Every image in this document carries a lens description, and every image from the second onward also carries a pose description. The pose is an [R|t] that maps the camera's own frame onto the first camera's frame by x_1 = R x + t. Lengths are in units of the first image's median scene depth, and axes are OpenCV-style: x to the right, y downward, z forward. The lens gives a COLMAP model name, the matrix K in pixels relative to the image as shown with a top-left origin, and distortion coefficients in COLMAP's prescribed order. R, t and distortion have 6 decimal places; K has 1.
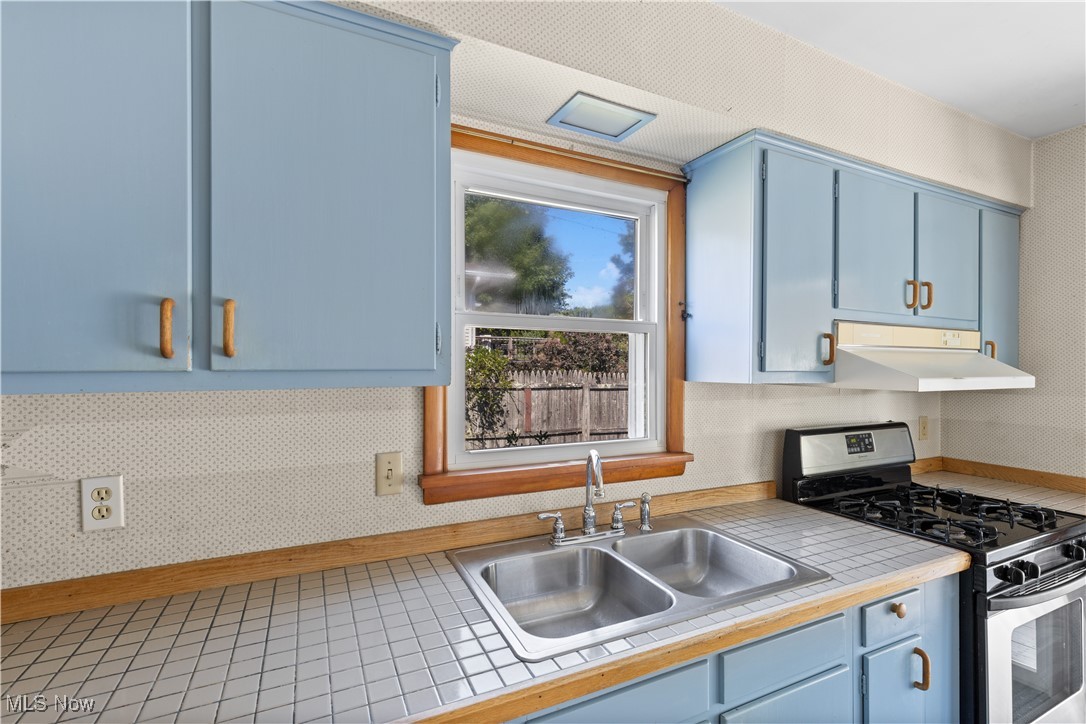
lens RADIAL K [[487.4, 0, 544.0], [0, 487.4, 367.2], [0, 0, 1]] dist [0.004052, -0.000123]
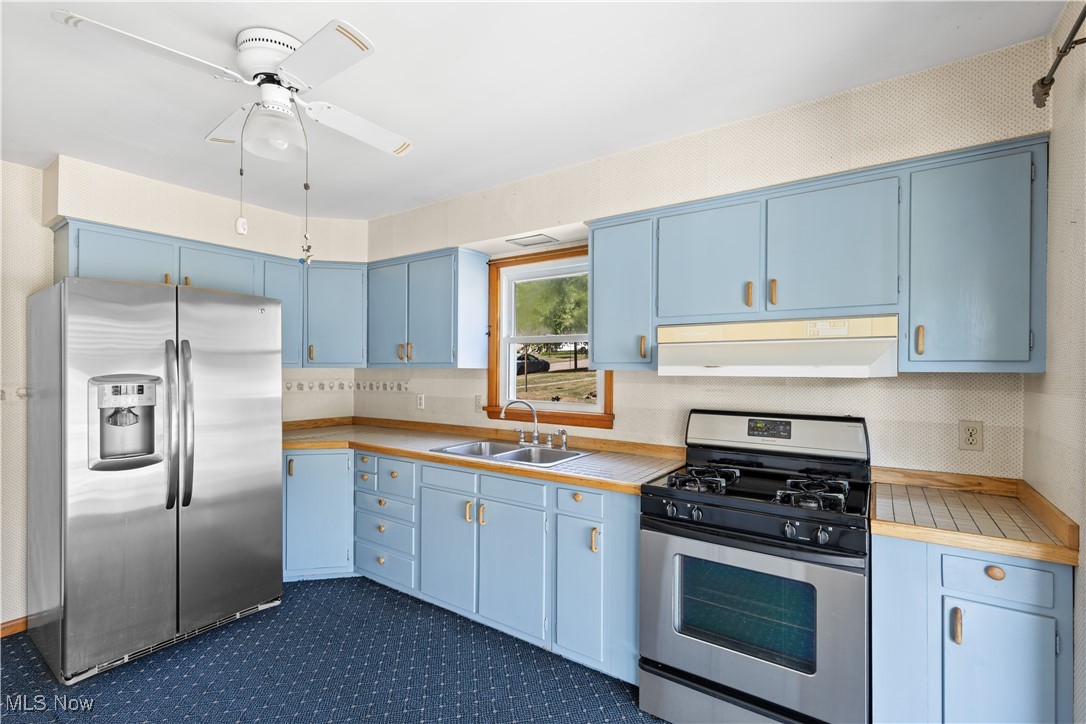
lens RADIAL K [[487.4, 0, 544.0], [0, 487.4, 367.2], [0, 0, 1]] dist [0.004052, -0.000123]
pose [[0.496831, -0.002019, -0.867845, 1.479259], [-0.000903, 0.999996, -0.002843, 0.024003], [0.867847, 0.002196, 0.496827, 0.017573]]
